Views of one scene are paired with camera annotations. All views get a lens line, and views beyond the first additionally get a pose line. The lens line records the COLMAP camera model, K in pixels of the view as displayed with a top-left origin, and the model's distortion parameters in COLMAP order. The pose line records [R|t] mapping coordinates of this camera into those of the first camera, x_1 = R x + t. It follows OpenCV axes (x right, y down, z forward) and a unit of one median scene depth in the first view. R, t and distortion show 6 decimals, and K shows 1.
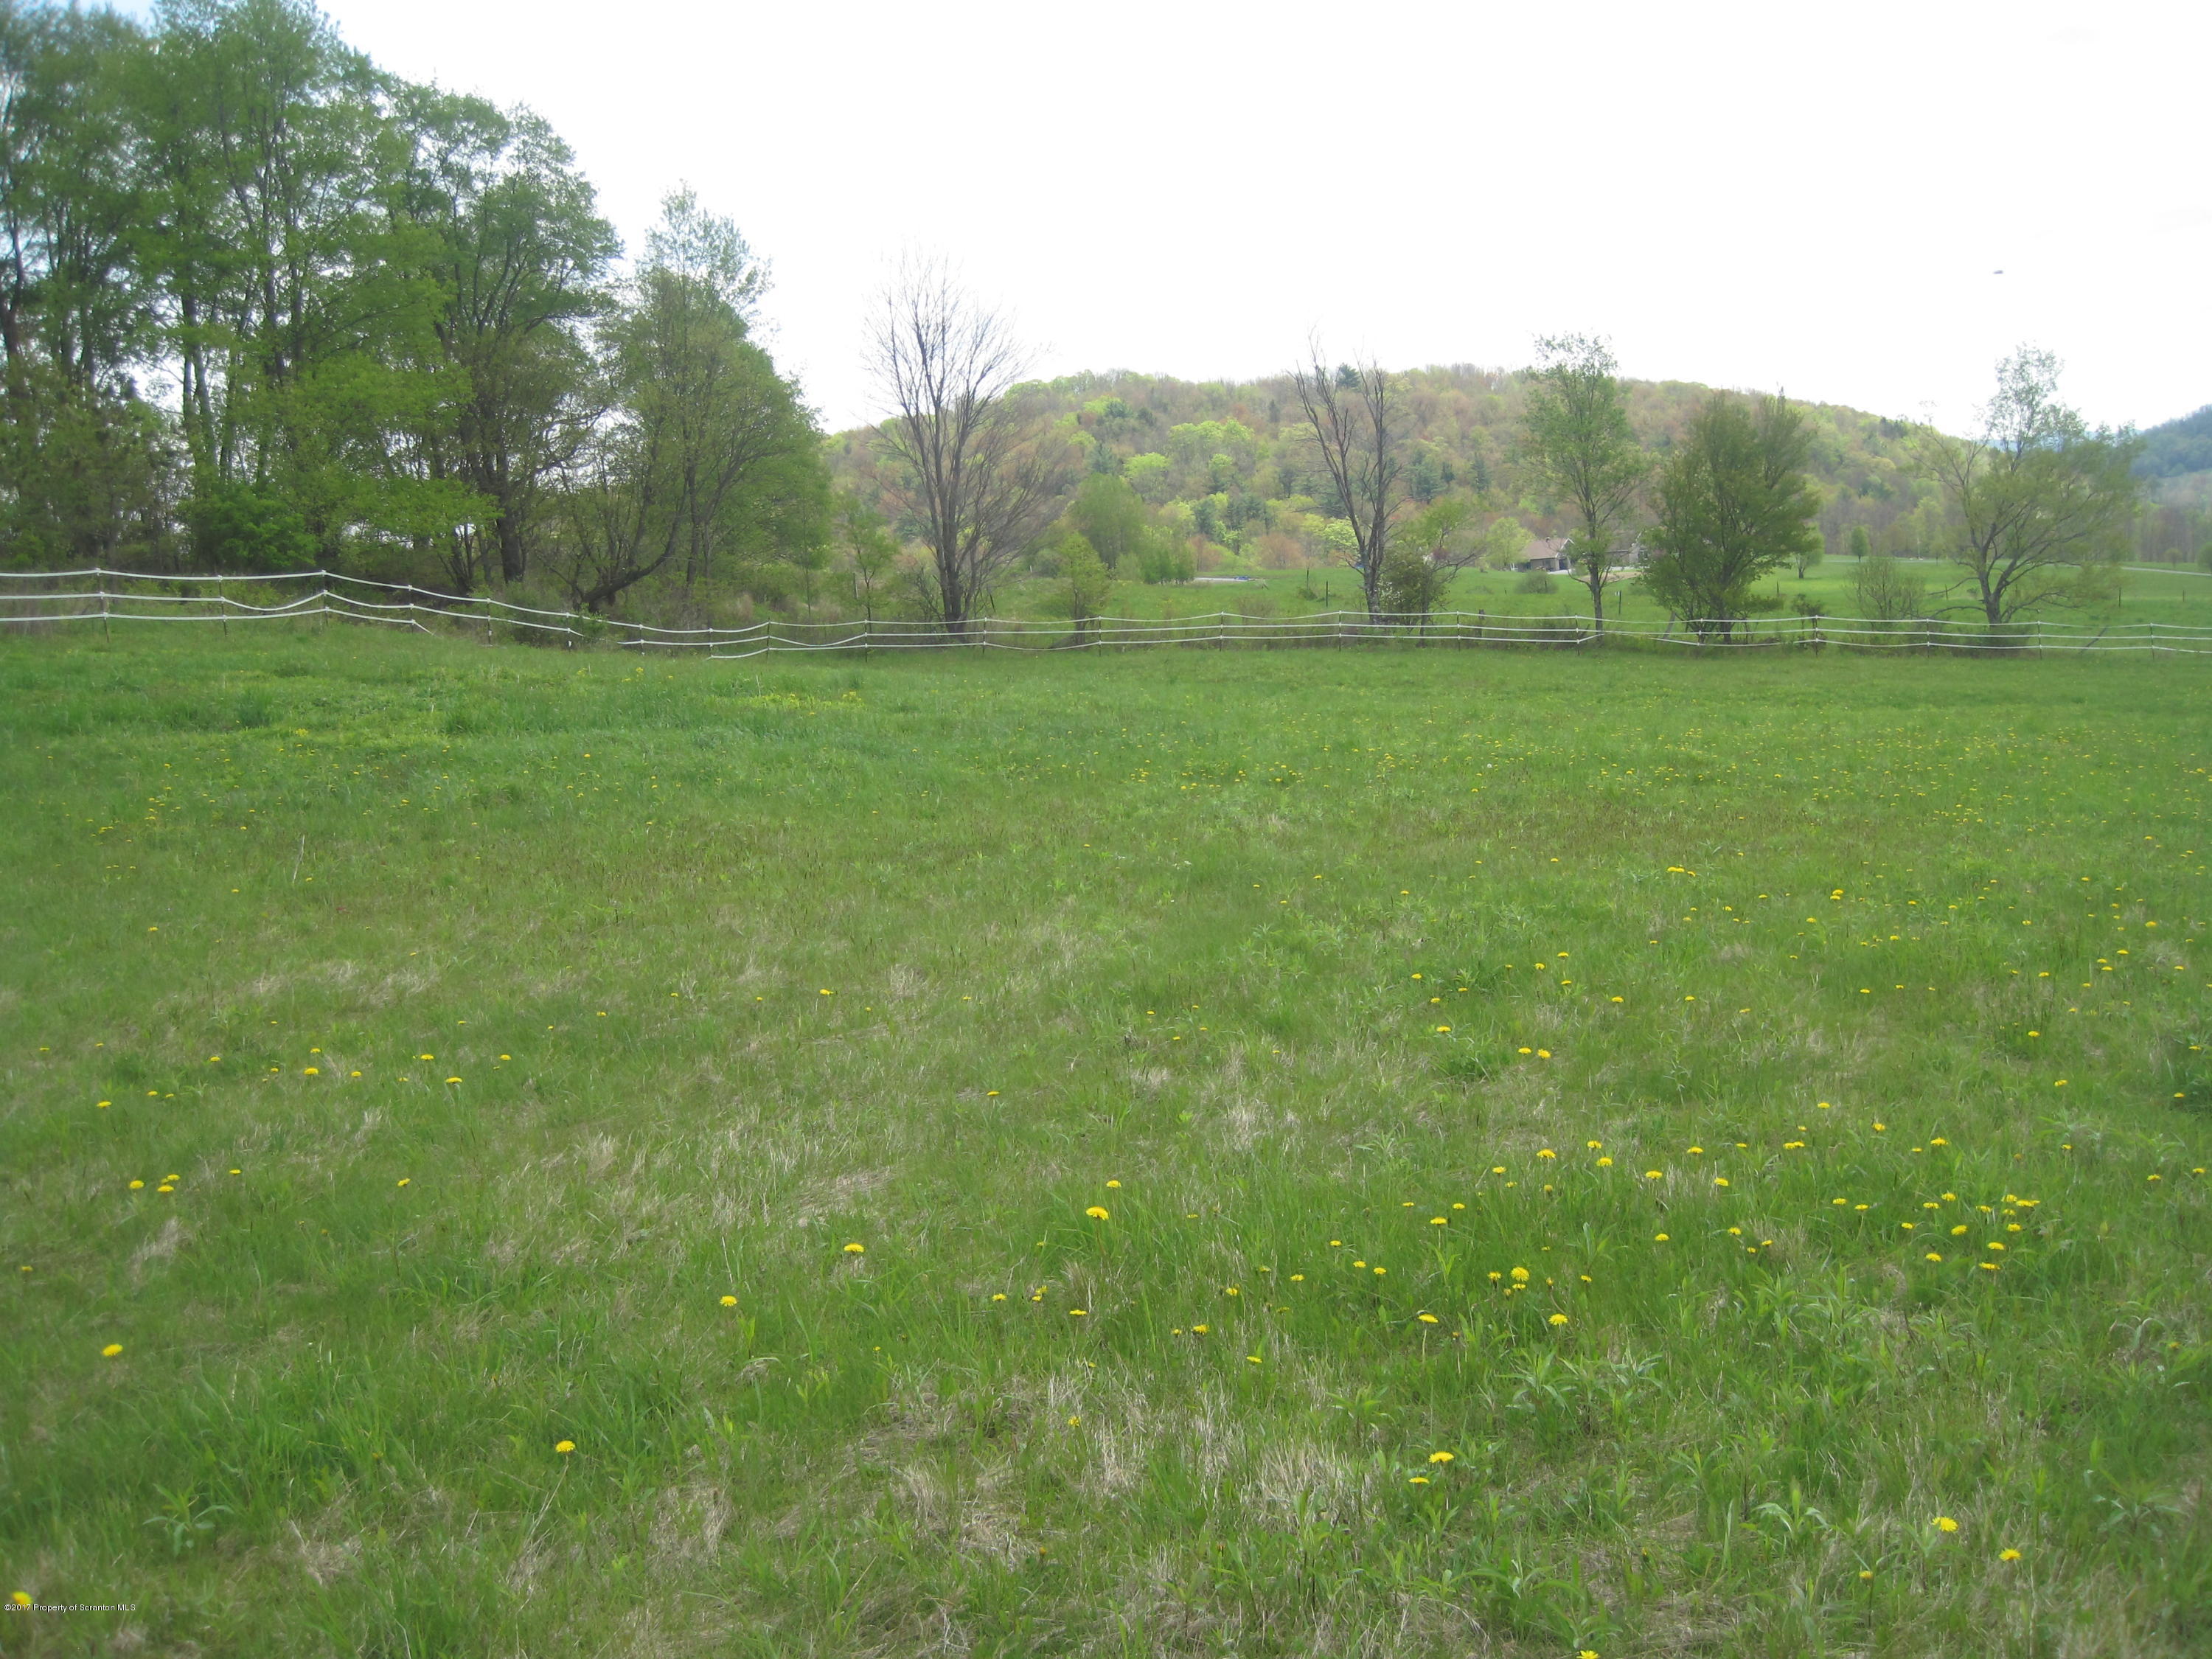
lens RADIAL K [[2268.1, 0, 1106.0], [0, 2268.1, 829.5], [0, 0, 1]] dist [-0.171066, 0.135094]
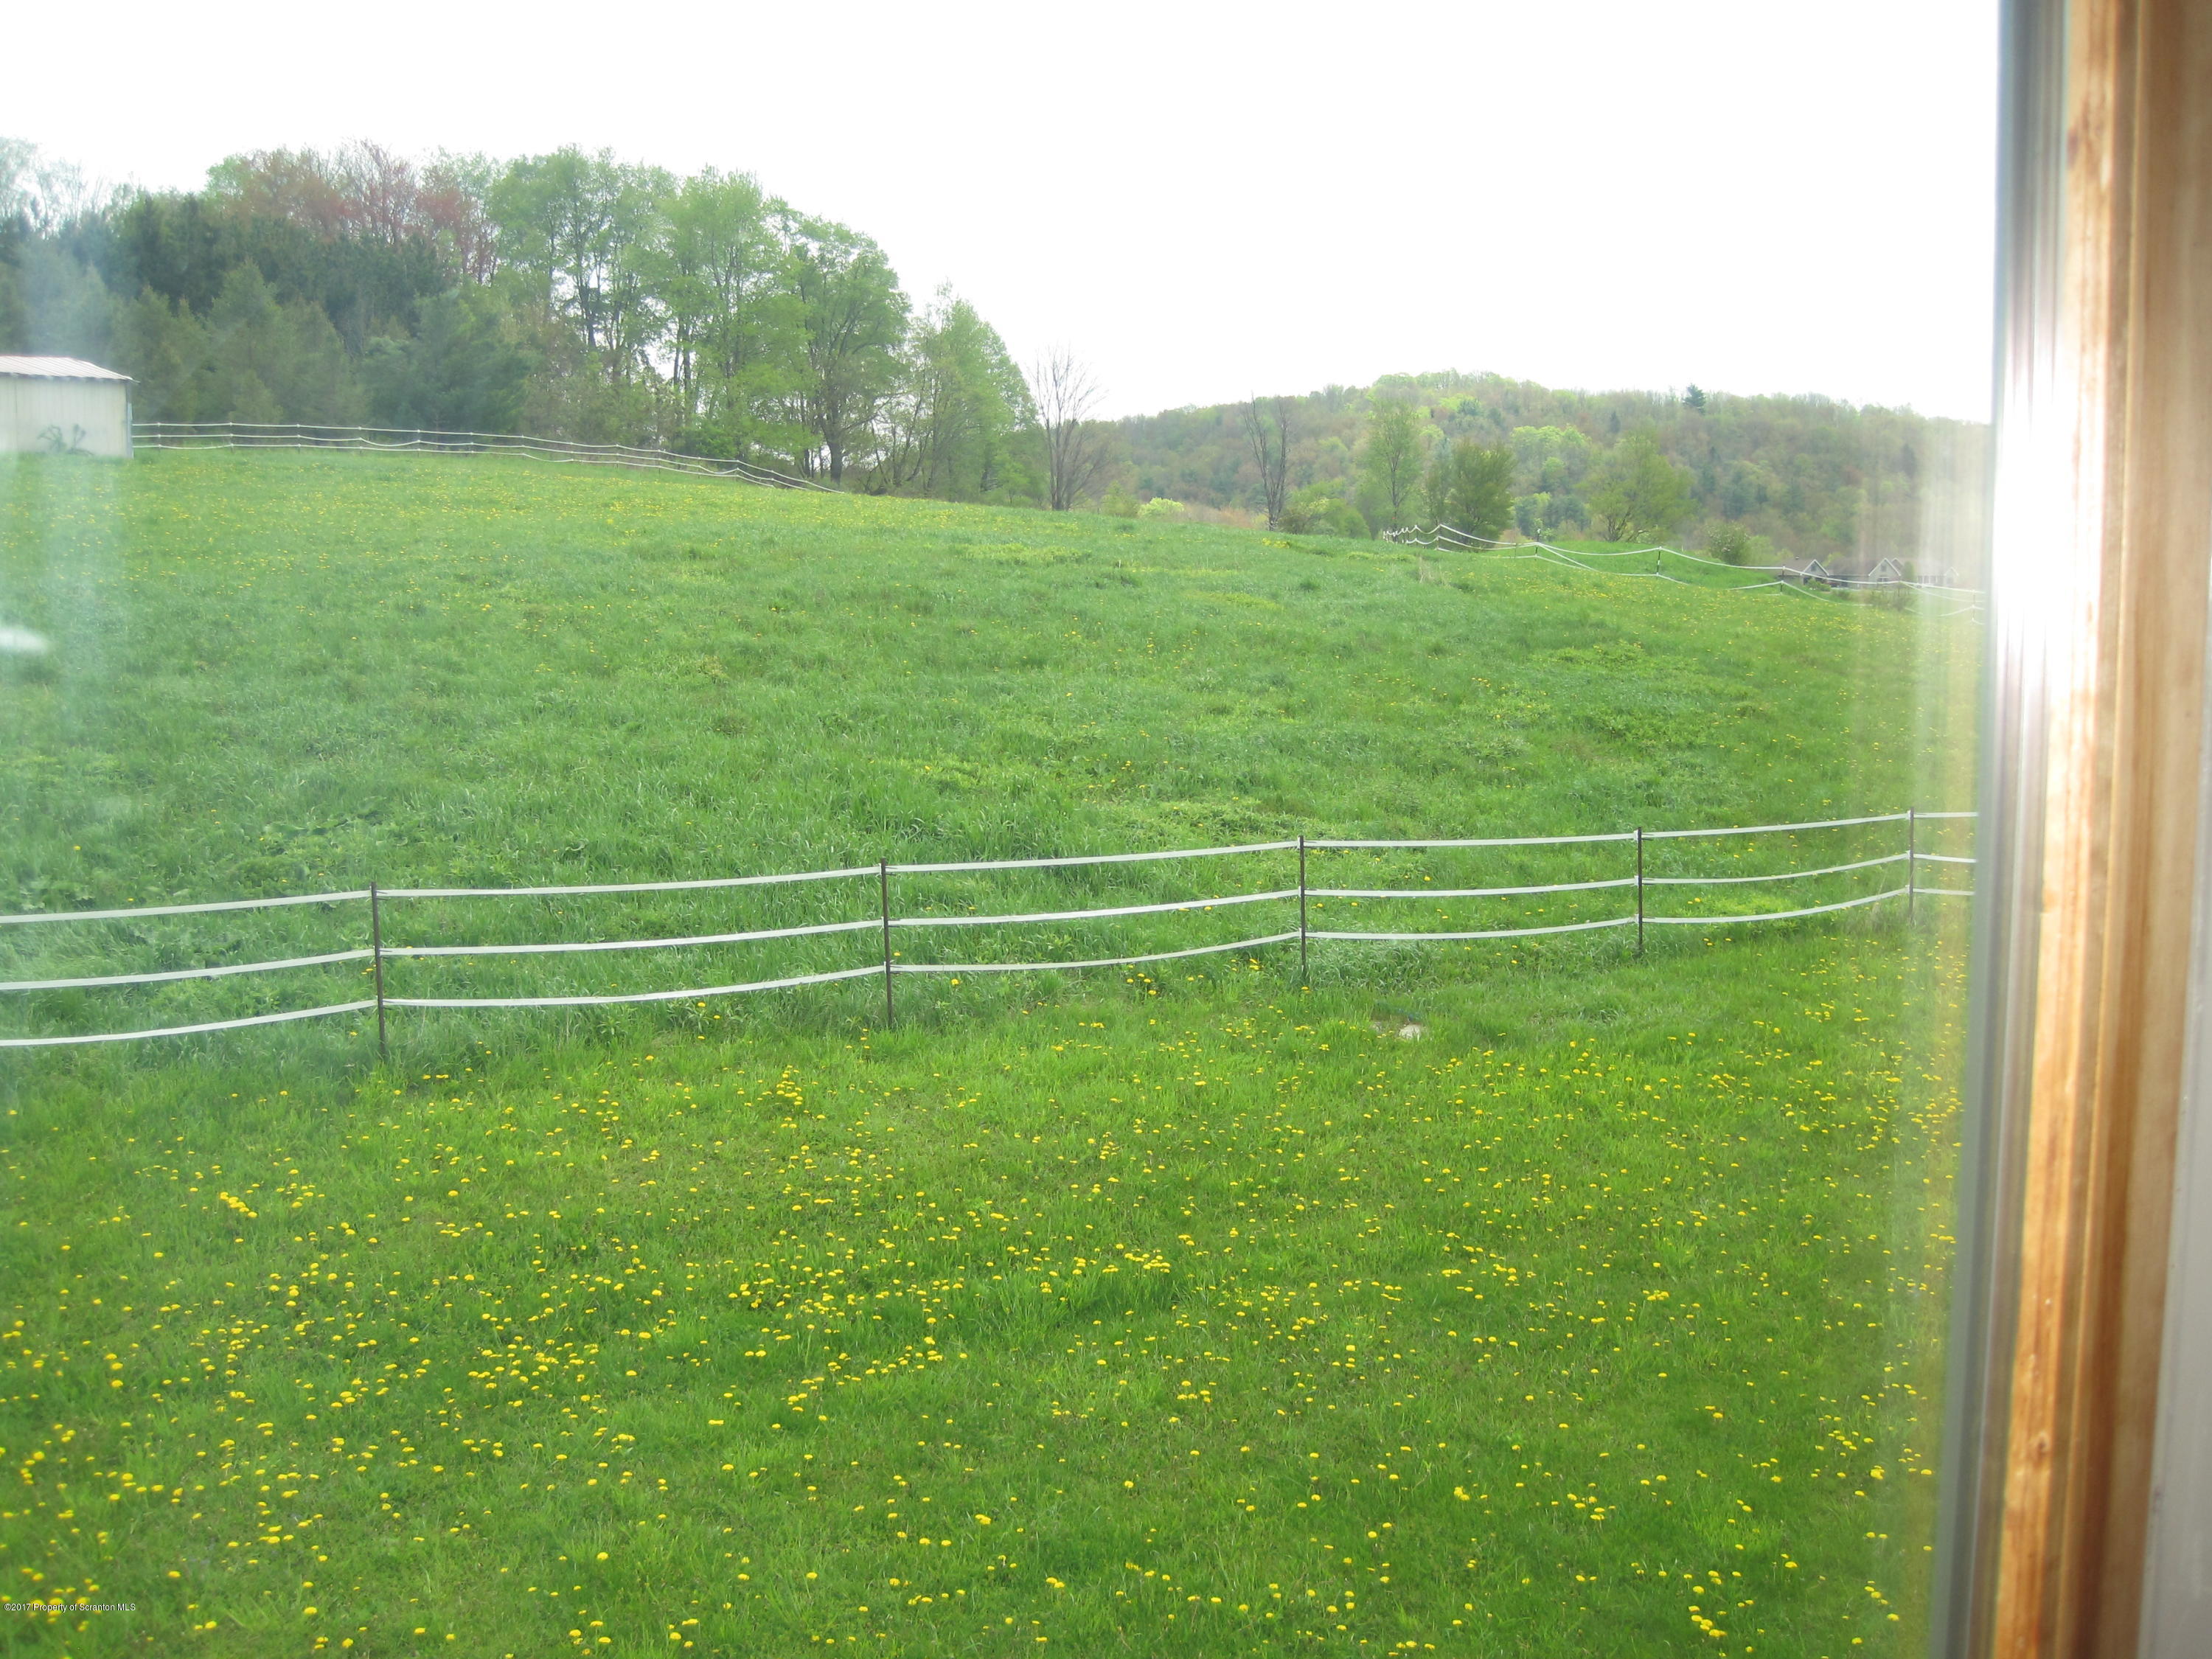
lens RADIAL K [[2268.1, 0, 1106.0], [0, 2268.1, 829.5], [0, 0, 1]] dist [-0.171066, 0.135094]
pose [[0.979655, 0.115548, -0.164085, 0.037134], [-0.113735, 0.993301, 0.020435, 0.014103], [0.165347, -0.001357, 0.986234, -0.102001]]
